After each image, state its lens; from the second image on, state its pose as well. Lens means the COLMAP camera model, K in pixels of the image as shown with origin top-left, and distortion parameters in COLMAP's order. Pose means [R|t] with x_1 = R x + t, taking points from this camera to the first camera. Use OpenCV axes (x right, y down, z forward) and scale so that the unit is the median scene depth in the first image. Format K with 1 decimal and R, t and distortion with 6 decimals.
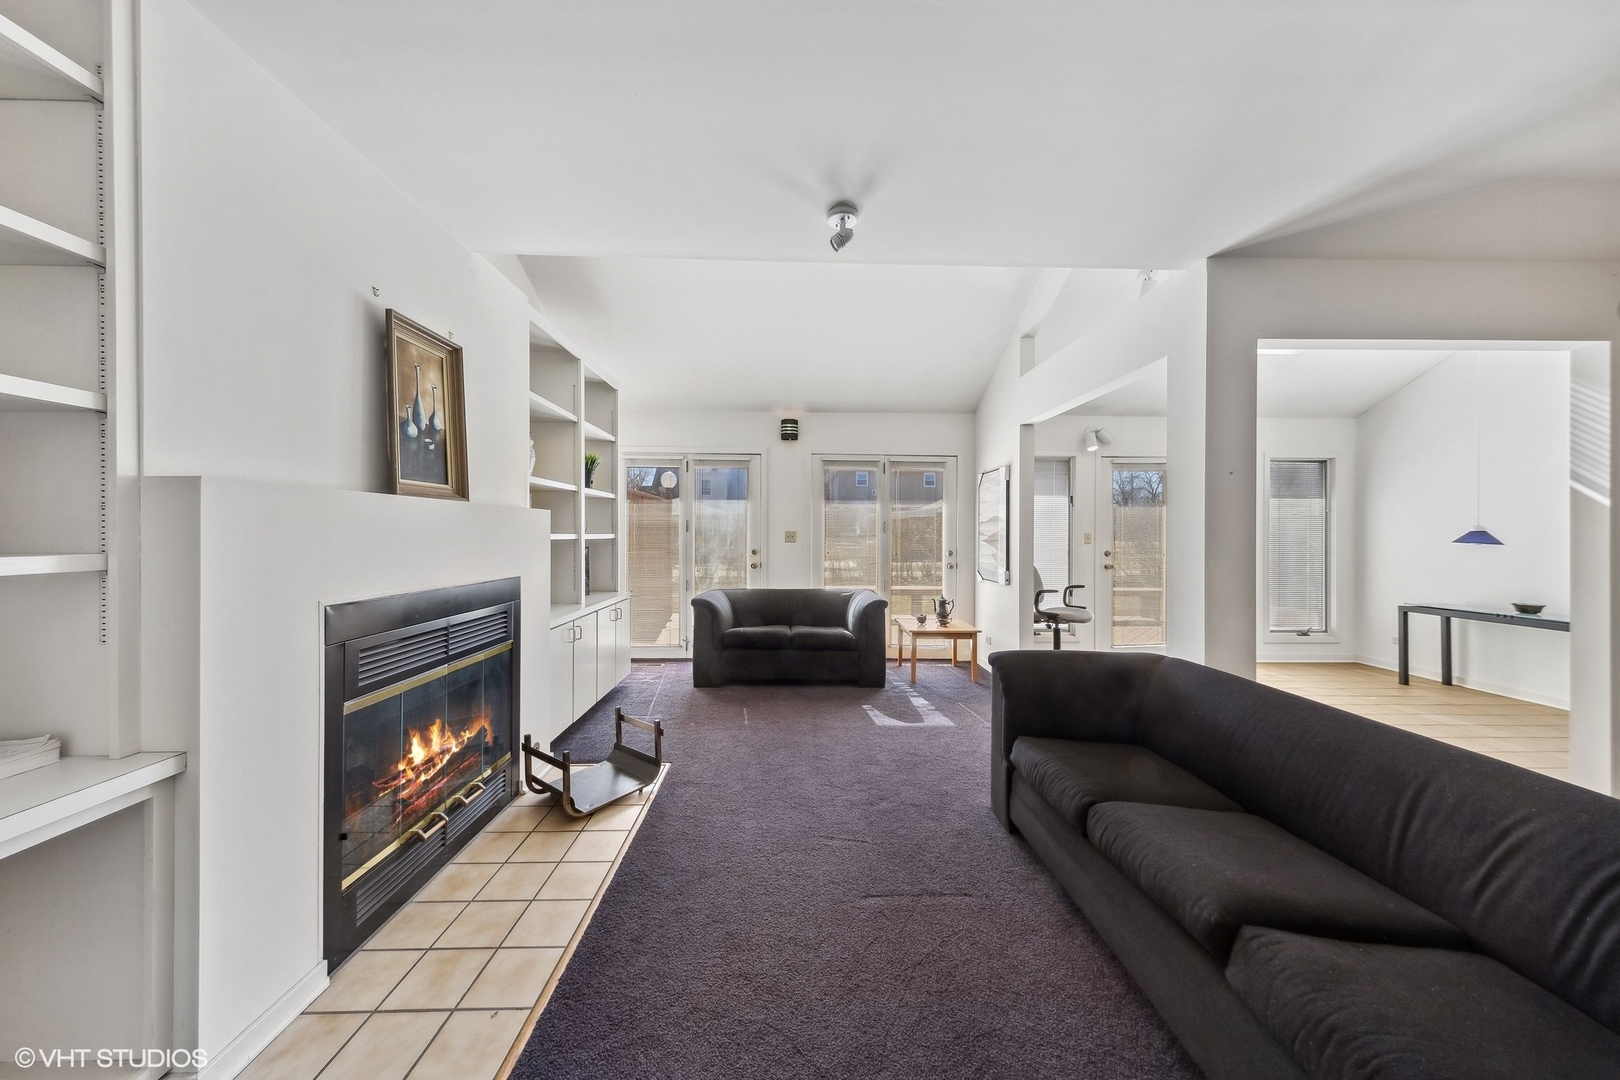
lens RADIAL K [[531.5, 0, 808.4], [0, 531.5, 533.7], [0, 0, 1]] dist [0.004610, -0.000384]
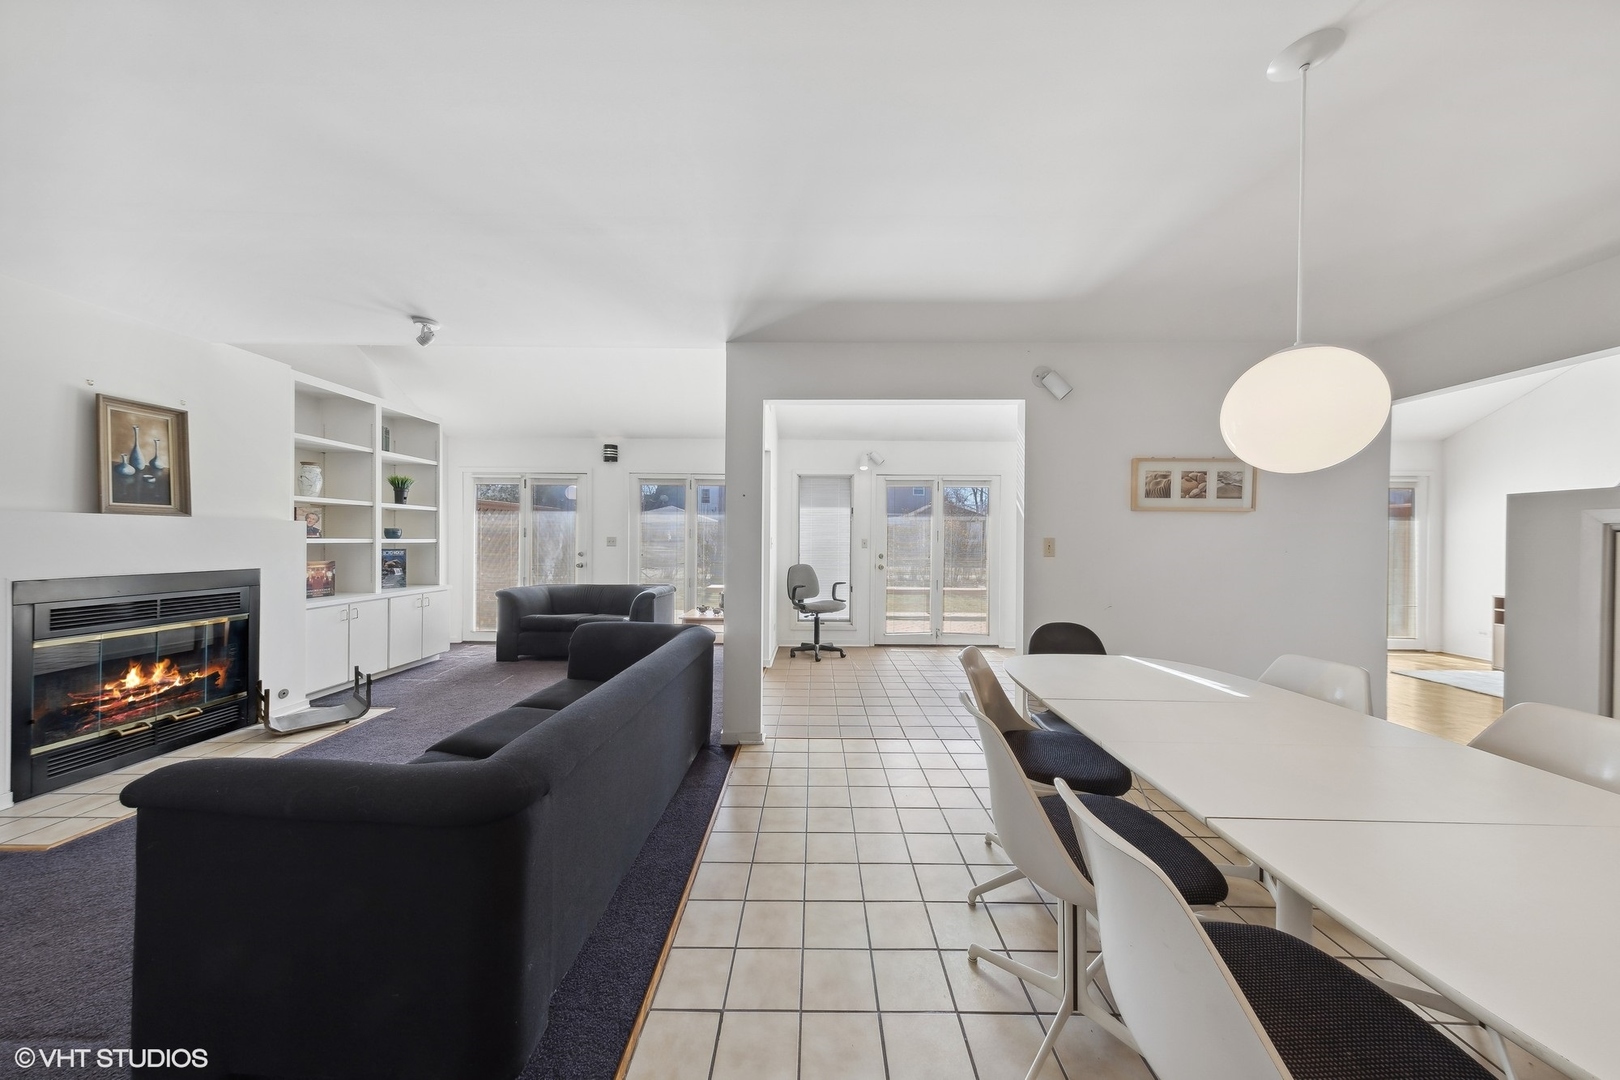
lens RADIAL K [[500.8, 0, 779.6], [0, 500.8, 540.6], [0, 0, 1]] dist [0.006896, -0.000566]
pose [[0.999483, 0.001766, -0.032100, 0.622882], [-0.001712, 0.999997, 0.001704, 0.000671], [0.032103, -0.001648, 0.999483, -0.205500]]
